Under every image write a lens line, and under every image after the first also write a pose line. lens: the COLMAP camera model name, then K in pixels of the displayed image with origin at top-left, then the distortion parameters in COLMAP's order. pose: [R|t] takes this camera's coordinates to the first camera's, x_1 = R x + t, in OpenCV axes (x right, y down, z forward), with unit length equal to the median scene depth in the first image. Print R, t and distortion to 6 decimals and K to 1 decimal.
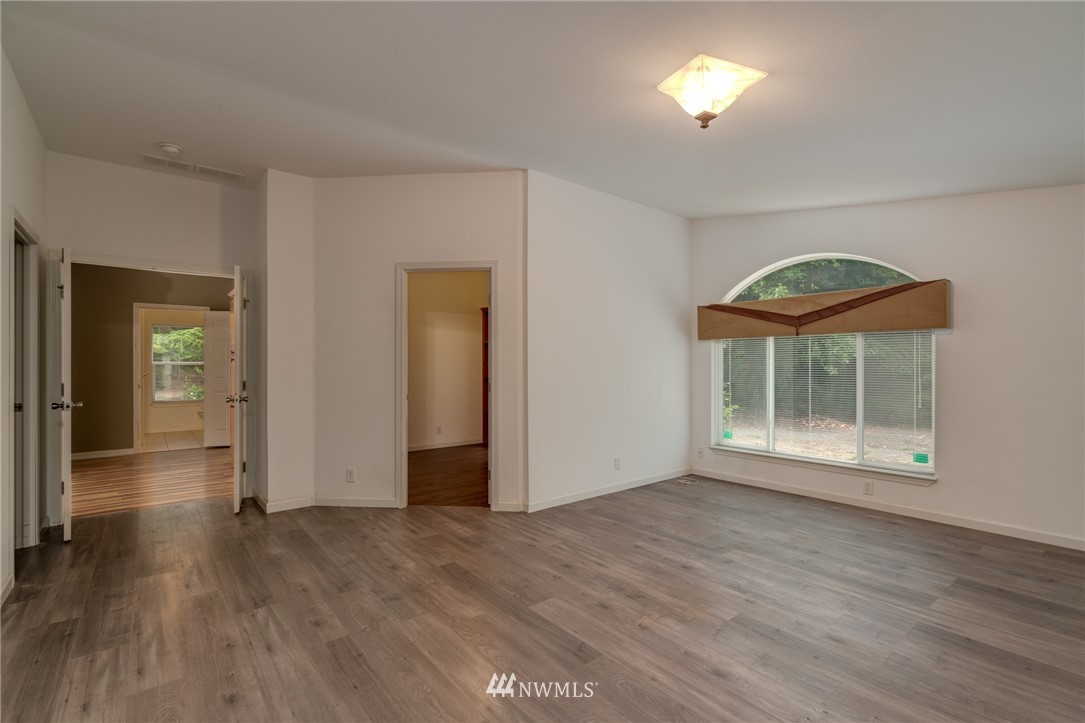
lens RADIAL K [[493.4, 0, 542.4], [0, 493.4, 363.3], [0, 0, 1]] dist [-0.005139, 0.000918]
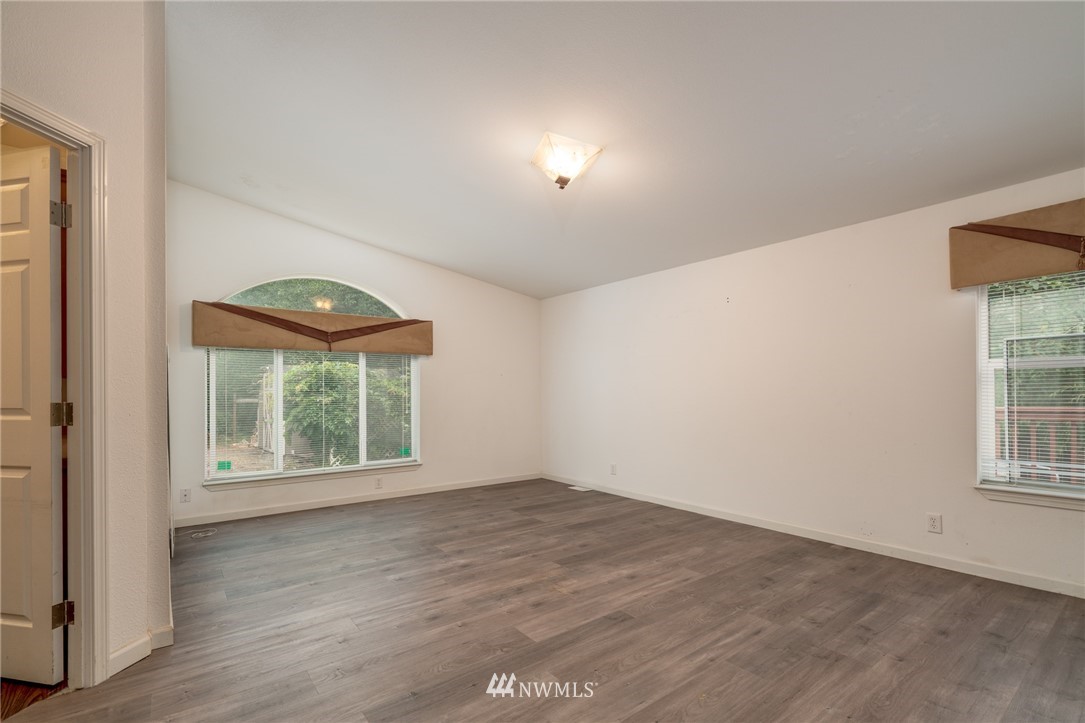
lens RADIAL K [[493.4, 0, 538.8], [0, 493.4, 390.8], [0, 0, 1]] dist [-0.005139, 0.000918]
pose [[0.029682, 0.001325, 0.999559, -0.774446], [0.000206, 0.999999, -0.001331, 0.042270], [-0.999559, 0.000246, 0.029681, 0.830493]]
